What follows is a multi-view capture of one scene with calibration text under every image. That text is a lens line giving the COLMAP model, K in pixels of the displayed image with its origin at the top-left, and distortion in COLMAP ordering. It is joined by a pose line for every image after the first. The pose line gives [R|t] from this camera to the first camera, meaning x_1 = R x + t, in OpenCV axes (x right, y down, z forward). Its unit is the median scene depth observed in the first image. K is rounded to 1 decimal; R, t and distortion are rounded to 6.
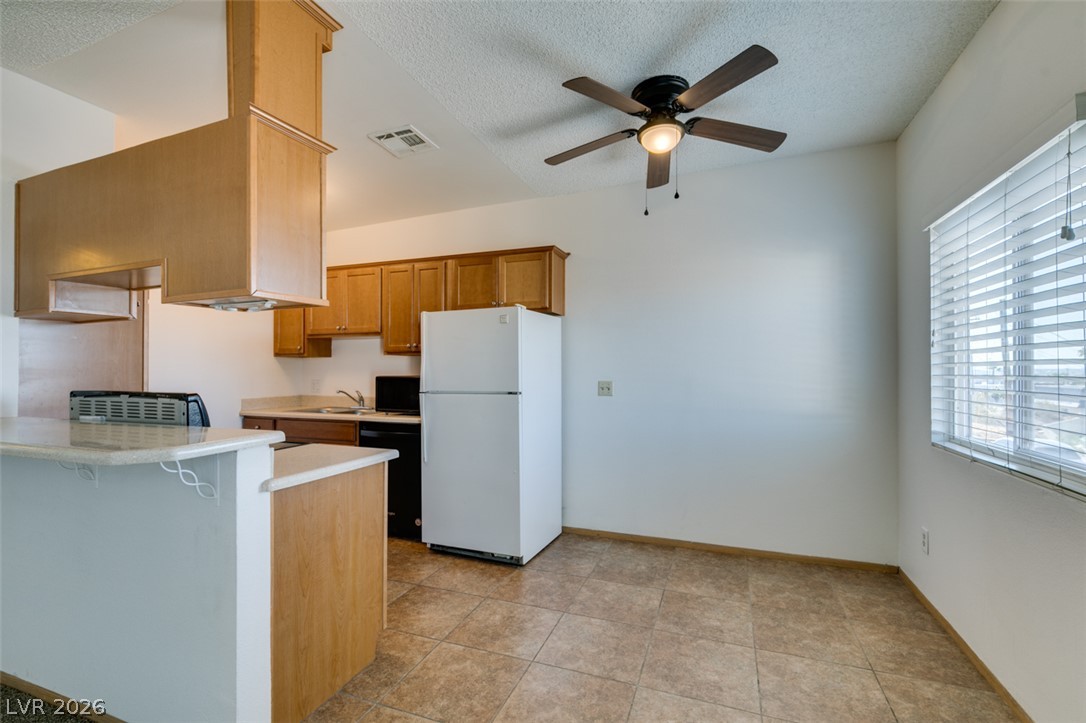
lens RADIAL K [[488.7, 0, 532.2], [0, 488.7, 361.6], [0, 0, 1]] dist [-0.001216, -0.001723]
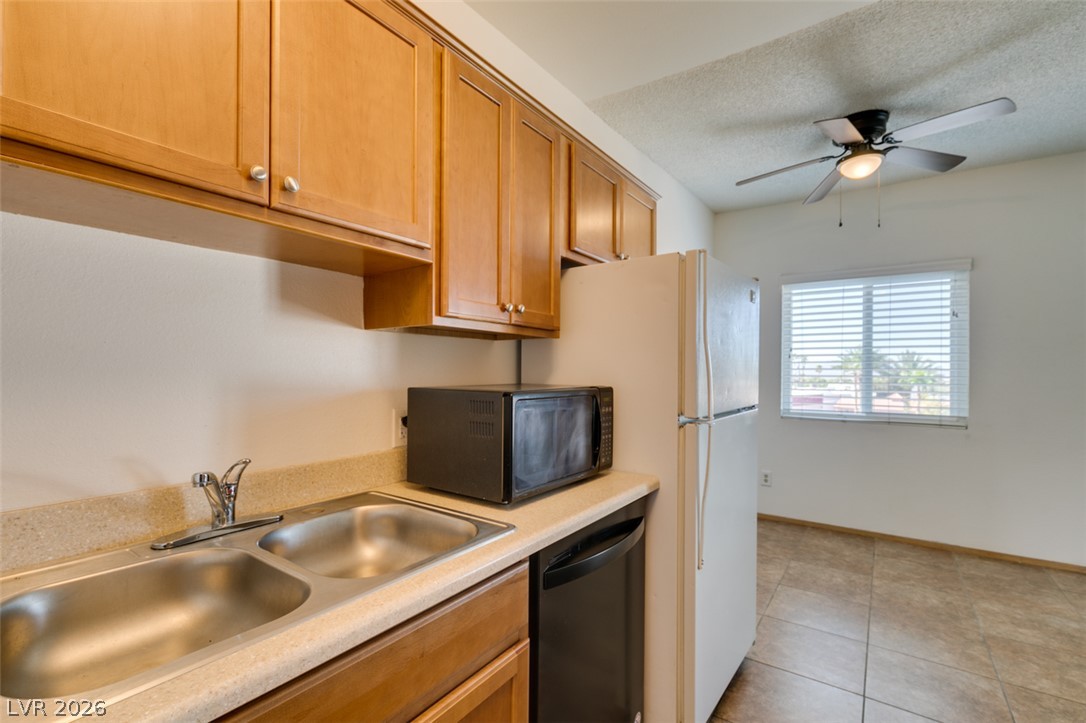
lens RADIAL K [[488.7, 0, 537.4], [0, 488.7, 363.5], [0, 0, 1]] dist [-0.001216, -0.001723]
pose [[0.237906, 0.013594, 0.971193, -0.854926], [-0.022575, 0.999709, -0.008463, 0.019366], [-0.971026, -0.019912, 0.238144, 1.244970]]
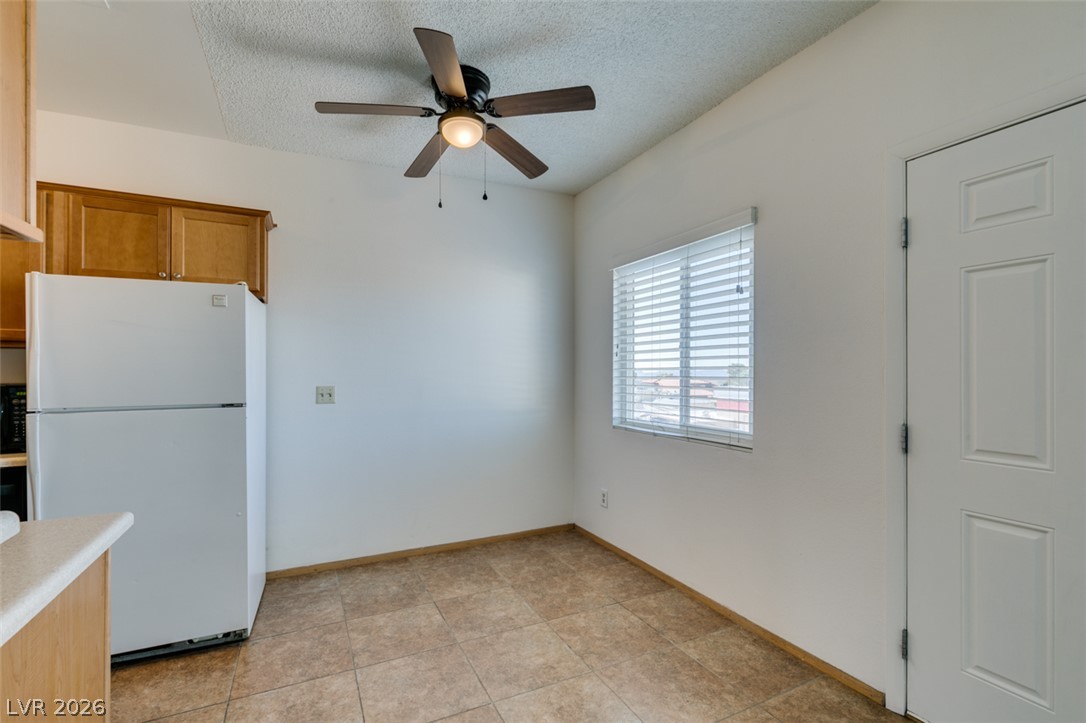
lens RADIAL K [[488.7, 0, 539.6], [0, 488.7, 369.9], [0, 0, 1]] dist [-0.001216, -0.001723]
pose [[0.670243, 0.005236, 0.742123, -0.301322], [-0.012578, 0.999912, 0.004305, 0.004519], [-0.742035, -0.012220, 0.670250, 0.206618]]
